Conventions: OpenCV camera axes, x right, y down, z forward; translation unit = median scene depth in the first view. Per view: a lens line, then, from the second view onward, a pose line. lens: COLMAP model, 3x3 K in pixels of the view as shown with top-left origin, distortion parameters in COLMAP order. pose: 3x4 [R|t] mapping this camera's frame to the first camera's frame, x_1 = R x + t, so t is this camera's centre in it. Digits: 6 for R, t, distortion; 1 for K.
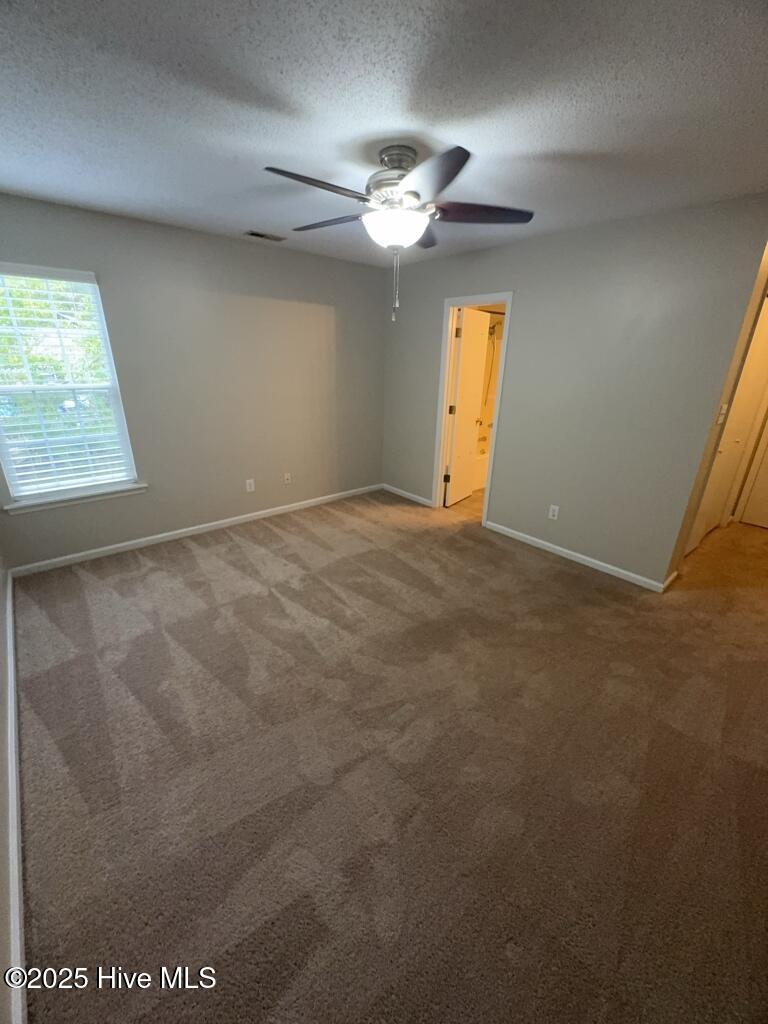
lens RADIAL K [[410.0, 0, 387.0], [0, 410.0, 513.7], [0, 0, 1]] dist [0.002837, -0.000161]
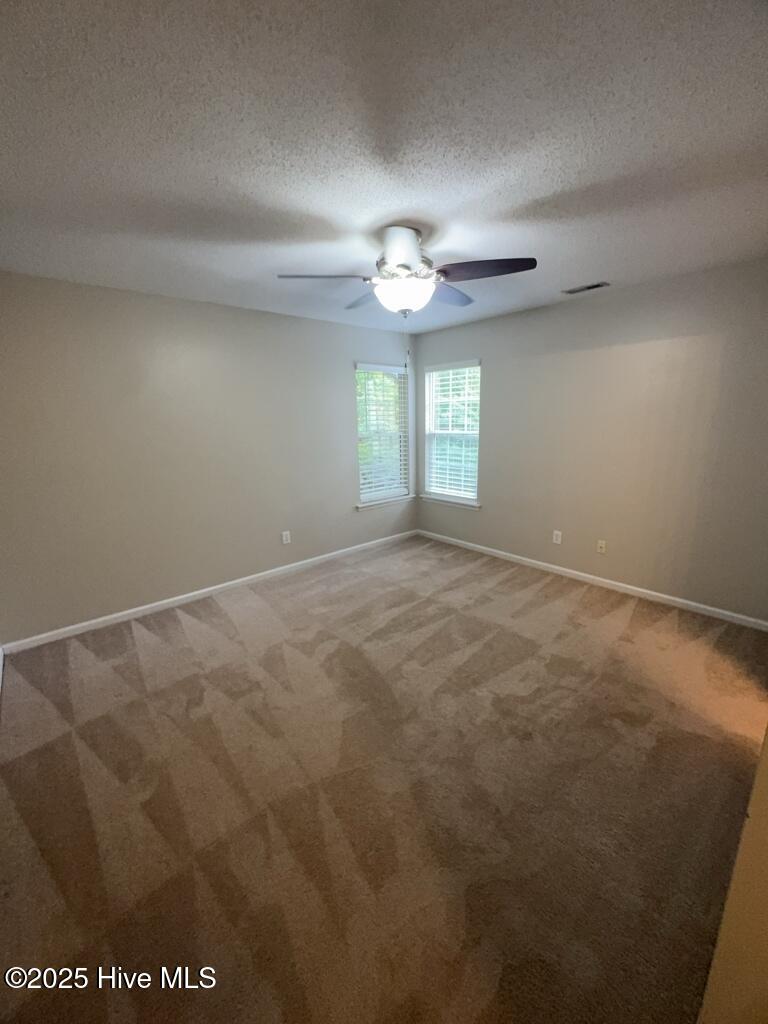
lens RADIAL K [[410.0, 0, 386.7], [0, 410.0, 511.8], [0, 0, 1]] dist [0.002837, -0.000161]
pose [[0.013760, 0.214244, -0.976683, 0.697142], [-0.340510, 0.919397, 0.196881, -0.206099], [0.940140, 0.329861, 0.085603, 0.593818]]
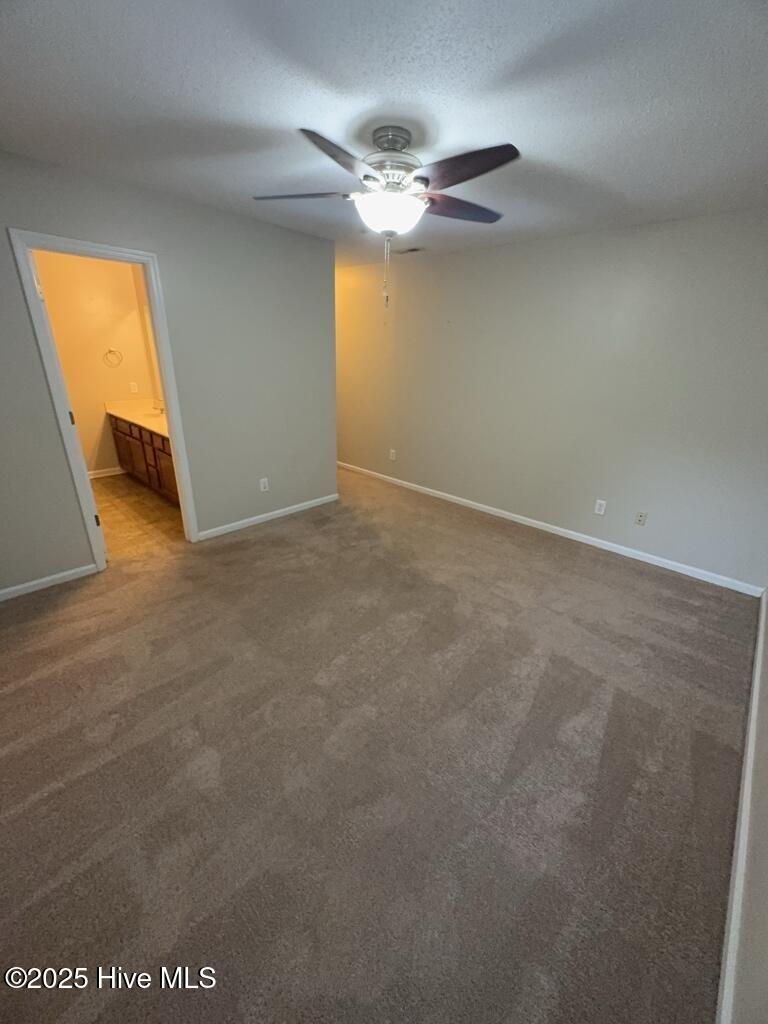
lens RADIAL K [[410.0, 0, 379.4], [0, 410.0, 511.2], [0, 0, 1]] dist [0.002837, -0.000161]
pose [[-0.100703, -0.389892, 0.915338, -0.647868], [0.325436, 0.856496, 0.400632, -0.280099], [-0.940186, 0.338229, 0.040634, 0.698634]]
